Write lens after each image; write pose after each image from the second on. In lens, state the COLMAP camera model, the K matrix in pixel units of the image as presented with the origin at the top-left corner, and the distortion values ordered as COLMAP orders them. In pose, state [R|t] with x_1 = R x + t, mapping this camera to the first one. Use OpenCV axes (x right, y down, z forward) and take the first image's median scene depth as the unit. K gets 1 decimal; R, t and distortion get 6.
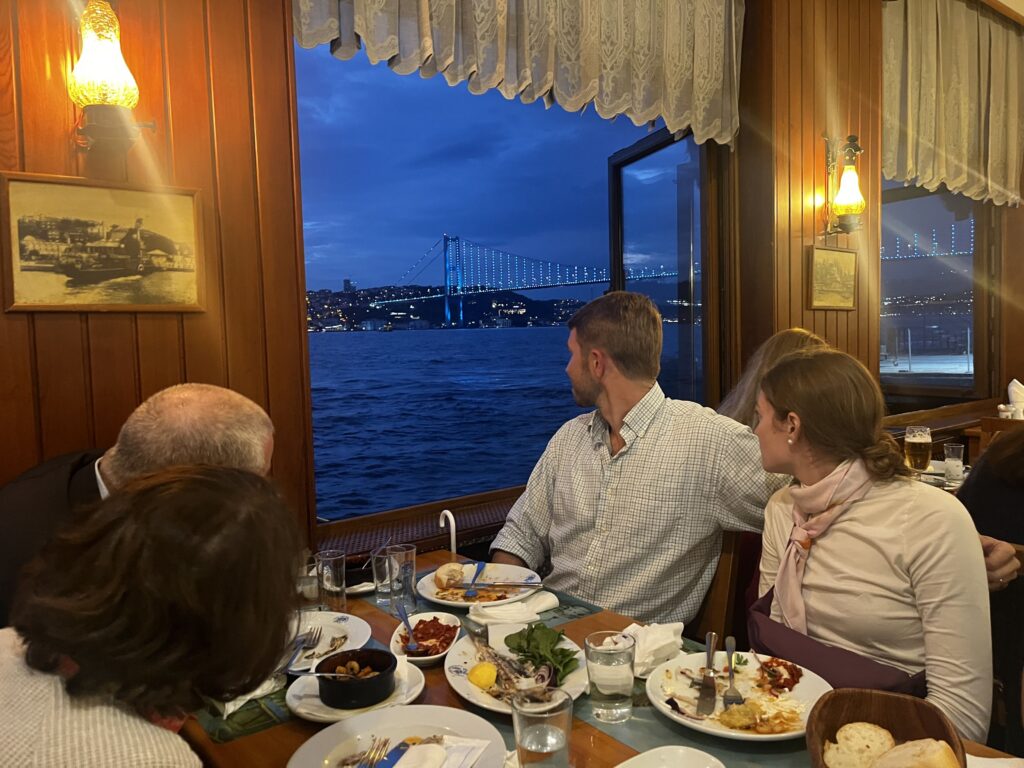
lens RADIAL K [[768.7, 0, 514.1], [0, 768.7, 385.2], [0, 0, 1]] dist [-0.004355, -0.002565]
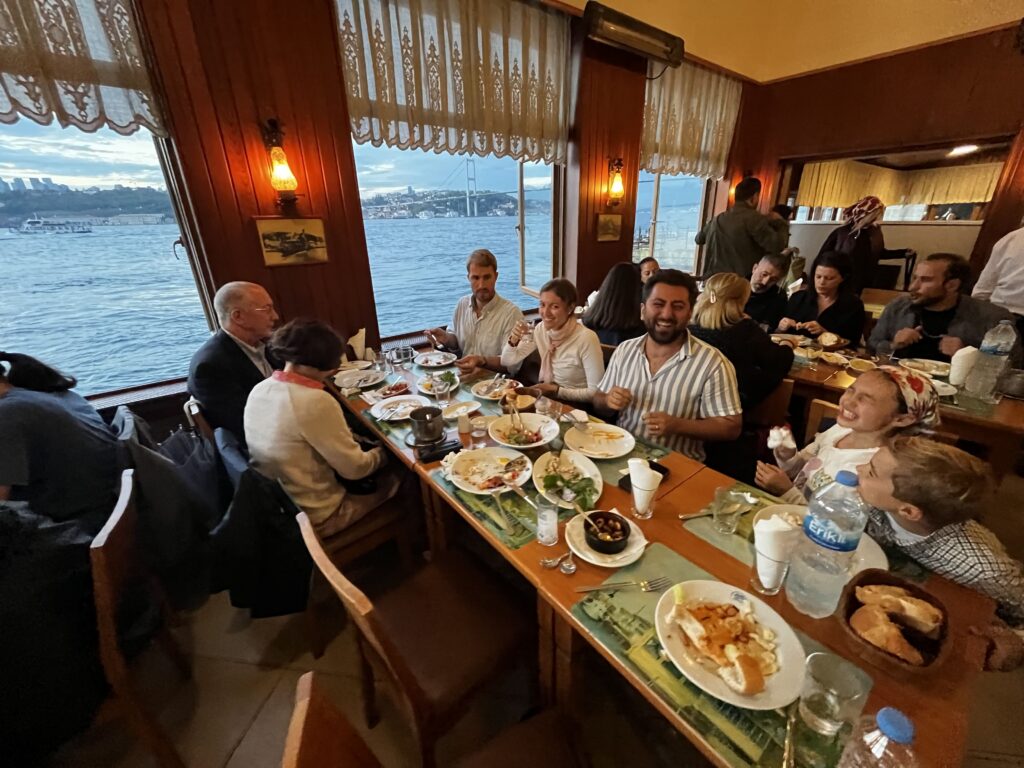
lens RADIAL K [[415.4, 0, 513.1], [0, 415.4, 382.8], [0, 0, 1]] dist [0.000042, -0.000021]
pose [[0.999924, 0.010575, 0.006406, 0.277522], [-0.012047, 0.949896, 0.312333, -0.174542], [-0.002782, -0.312386, 0.949951, -0.626241]]
